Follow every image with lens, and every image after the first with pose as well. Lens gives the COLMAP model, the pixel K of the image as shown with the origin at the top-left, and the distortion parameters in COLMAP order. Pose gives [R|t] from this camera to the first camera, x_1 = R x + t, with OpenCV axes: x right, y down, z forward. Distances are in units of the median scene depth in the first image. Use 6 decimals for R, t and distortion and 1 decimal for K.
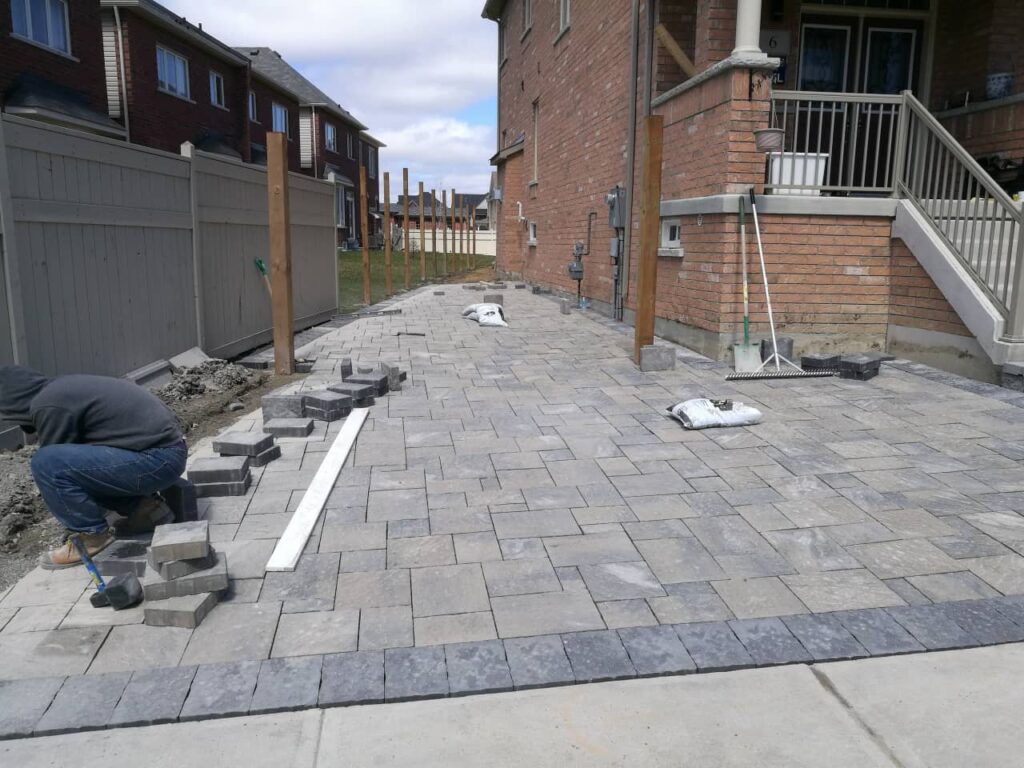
lens RADIAL K [[795.0, 0, 512.0], [0, 795.0, 384.0], [0, 0, 1]] dist [0.001077, -0.009810]
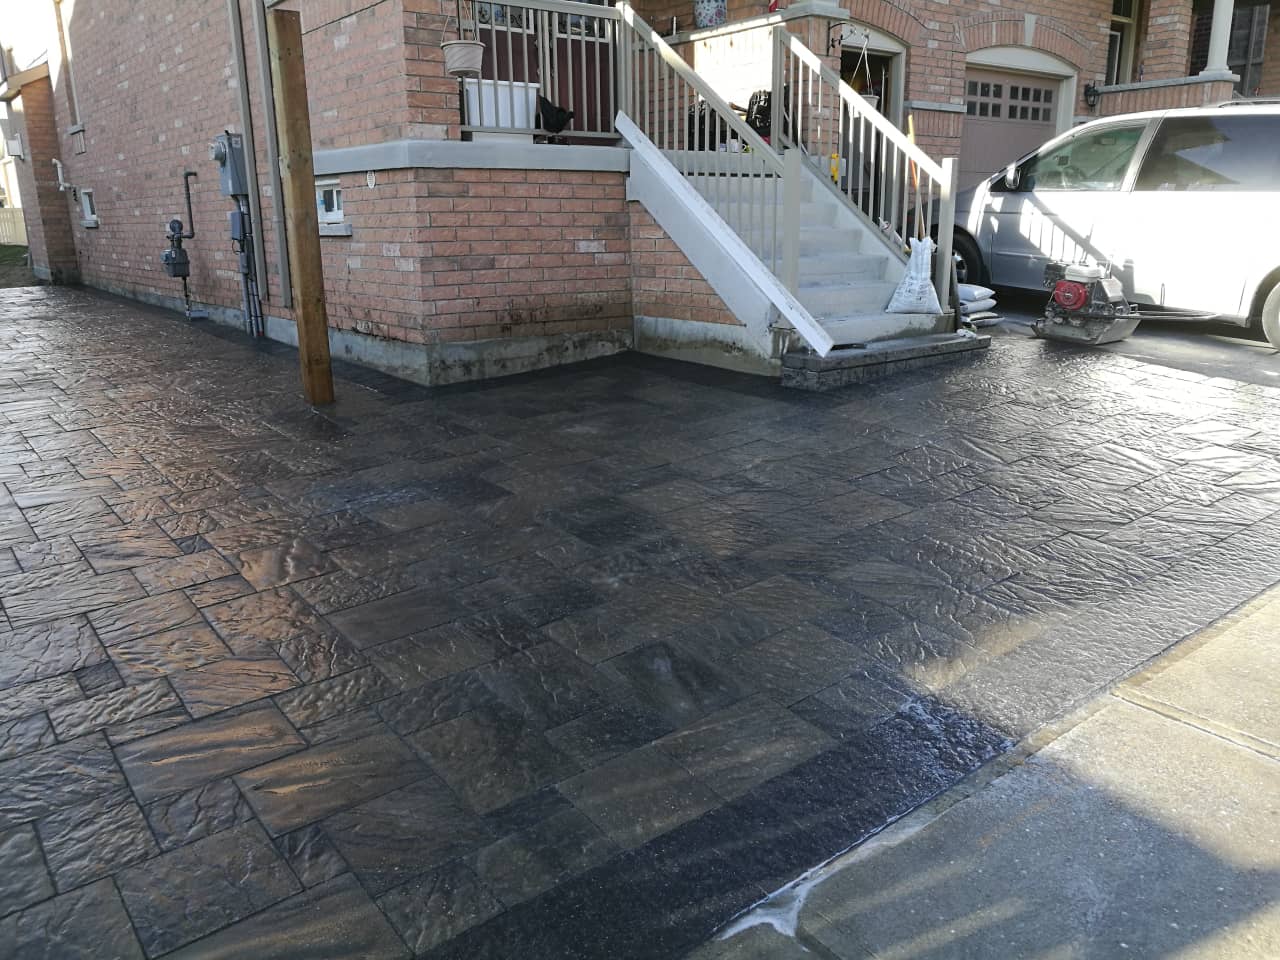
lens RADIAL K [[995.3, 0, 640.0], [0, 995.3, 480.0], [0, 0, 1]] dist [-0.015384, 0.024903]
pose [[0.866852, -0.147866, 0.476134, -0.007360], [0.109108, 0.988121, 0.108222, -0.021595], [-0.486481, -0.041862, 0.872688, 0.153844]]
